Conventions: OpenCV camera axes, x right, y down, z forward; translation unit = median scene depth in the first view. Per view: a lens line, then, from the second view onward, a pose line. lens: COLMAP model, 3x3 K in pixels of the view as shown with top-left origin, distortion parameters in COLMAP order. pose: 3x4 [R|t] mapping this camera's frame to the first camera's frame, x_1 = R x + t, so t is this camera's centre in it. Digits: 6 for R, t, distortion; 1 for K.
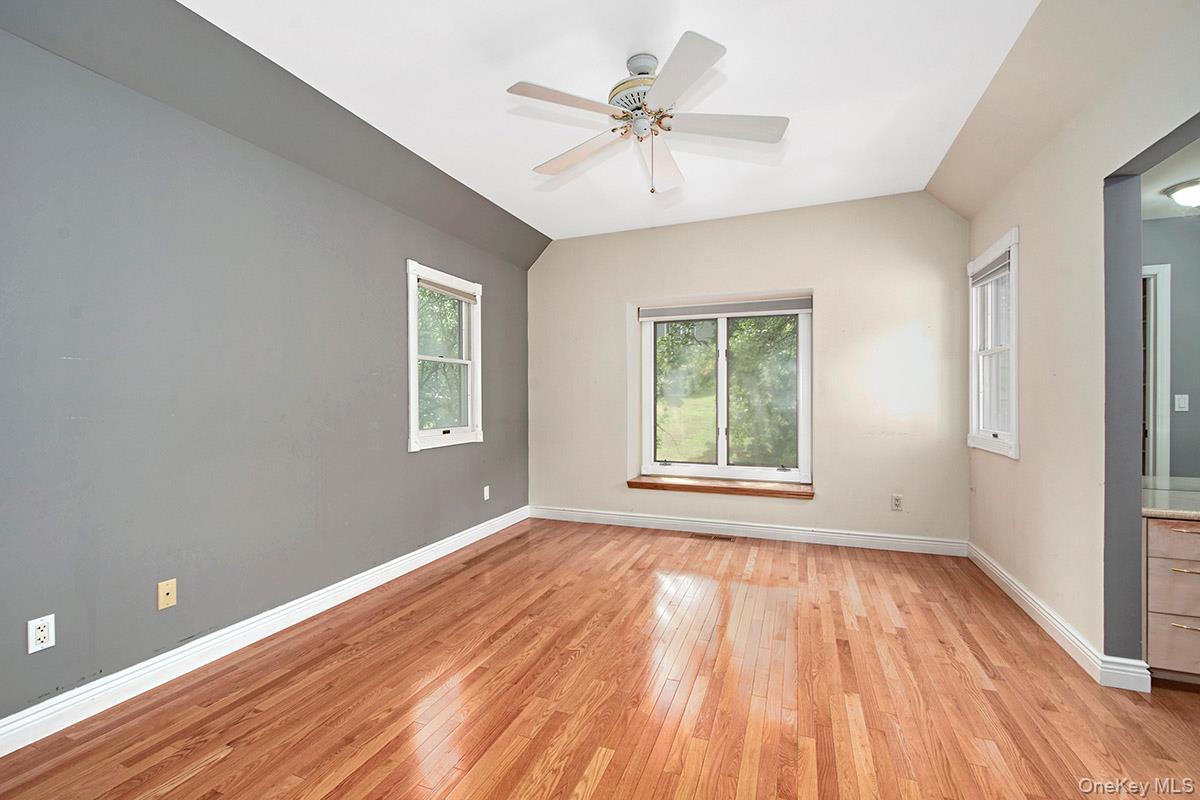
lens RADIAL K [[527.9, 0, 595.9], [0, 527.9, 395.9], [0, 0, 1]] dist [0.008129, -0.002697]
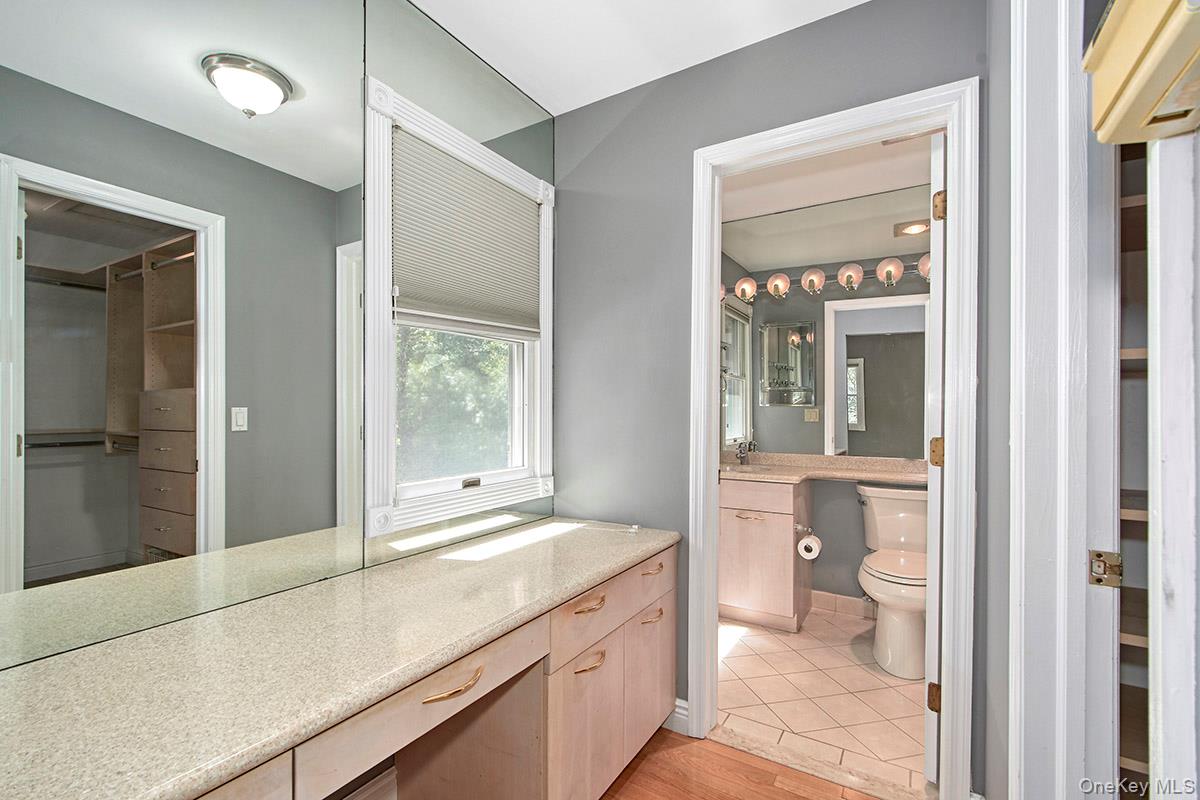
lens RADIAL K [[527.9, 0, 597.3], [0, 527.9, 400.3], [0, 0, 1]] dist [0.008129, -0.002697]
pose [[0.187261, 0.007204, 0.982284, 0.485197], [0.000227, 0.999973, -0.007377, -0.006550], [-0.982310, 0.001605, 0.187254, 0.387432]]
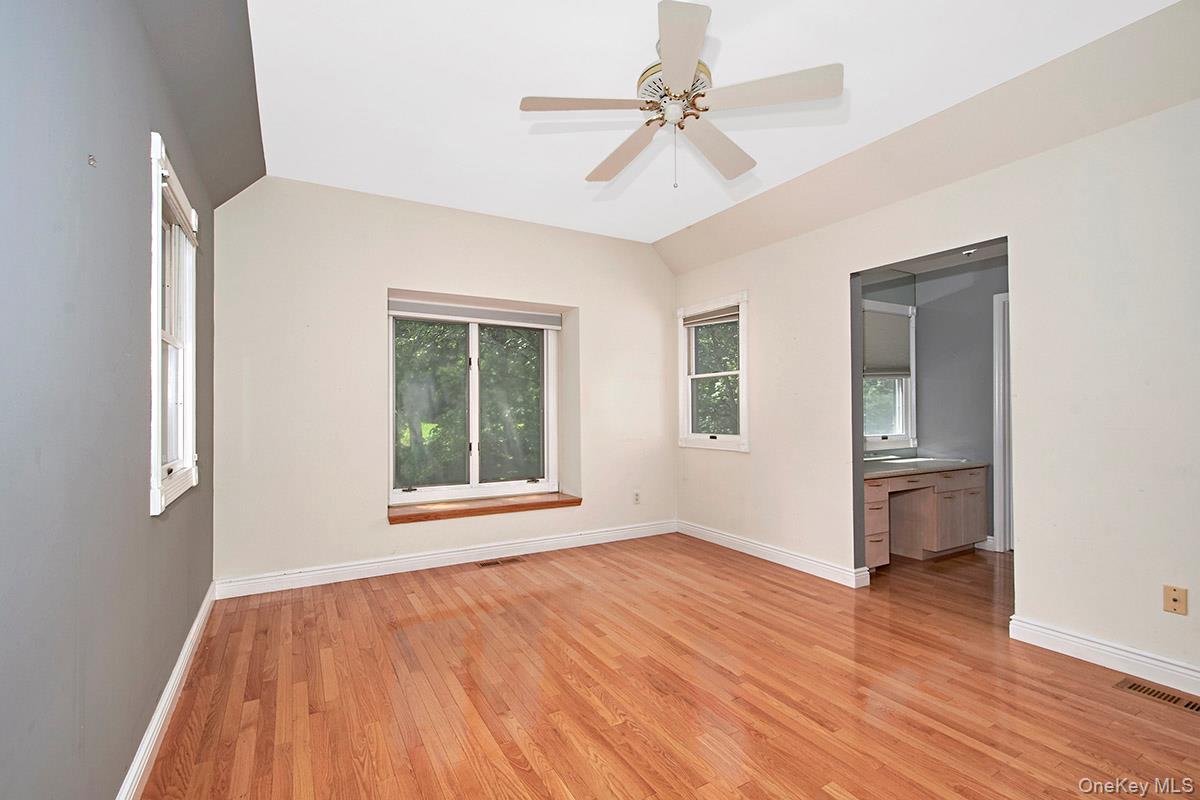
lens RADIAL K [[527.9, 0, 587.0], [0, 527.9, 404.0], [0, 0, 1]] dist [0.008129, -0.002697]
pose [[0.630531, 0.011606, 0.776077, -0.464222], [-0.001469, 0.999904, -0.013760, 0.007087], [-0.776162, 0.007536, 0.630488, 0.354578]]
